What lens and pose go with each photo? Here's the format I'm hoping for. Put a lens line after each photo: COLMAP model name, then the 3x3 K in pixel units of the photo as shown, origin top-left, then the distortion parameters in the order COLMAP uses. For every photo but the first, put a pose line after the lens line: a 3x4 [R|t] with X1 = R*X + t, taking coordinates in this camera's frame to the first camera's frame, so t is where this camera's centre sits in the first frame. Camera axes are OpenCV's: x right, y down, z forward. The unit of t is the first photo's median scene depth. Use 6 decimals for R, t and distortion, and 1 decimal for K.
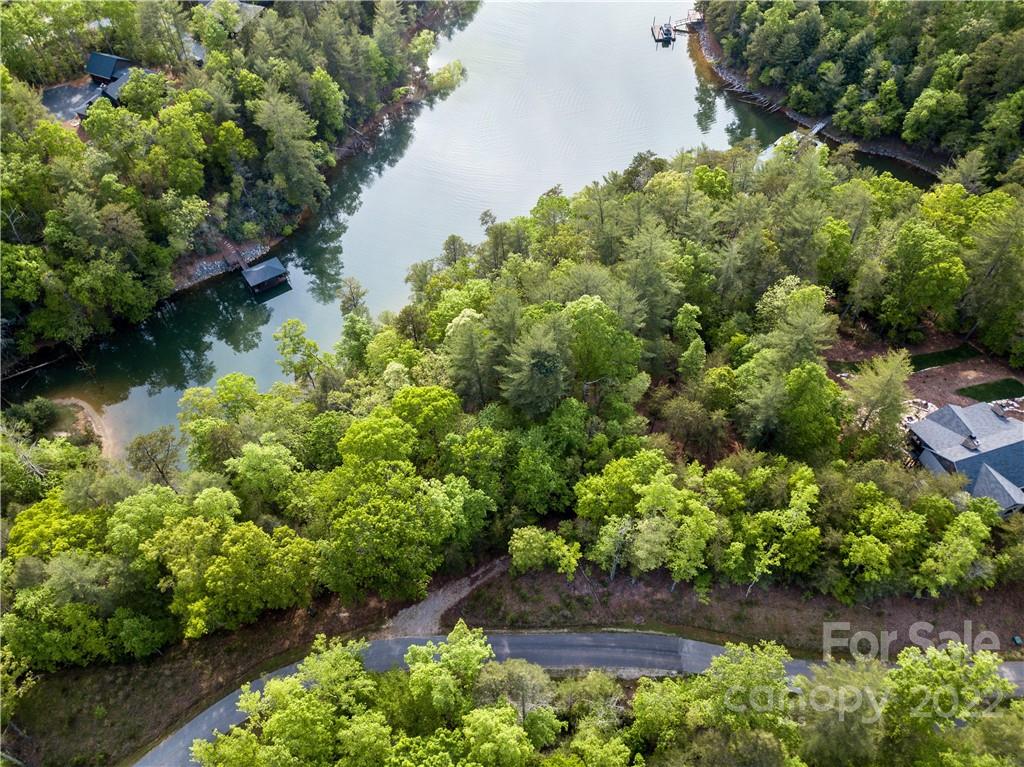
lens RADIAL K [[798.3, 0, 512.0], [0, 798.3, 383.5], [0, 0, 1]] dist [0.032119, -0.005558]
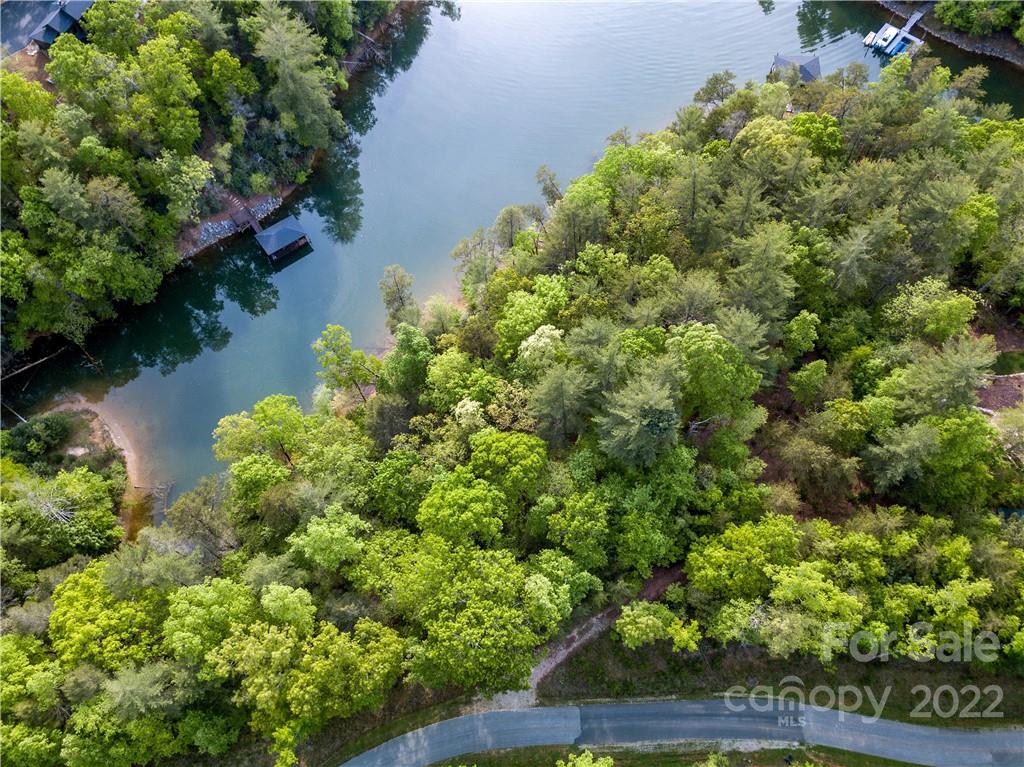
lens RADIAL K [[798.3, 0, 512.0], [0, 798.3, 383.5], [0, 0, 1]] dist [0.032119, -0.005558]
pose [[0.999354, -0.032085, 0.016190, -0.101630], [0.027962, 0.977180, 0.210565, -0.201481], [-0.022576, -0.209977, 0.977446, 0.149226]]
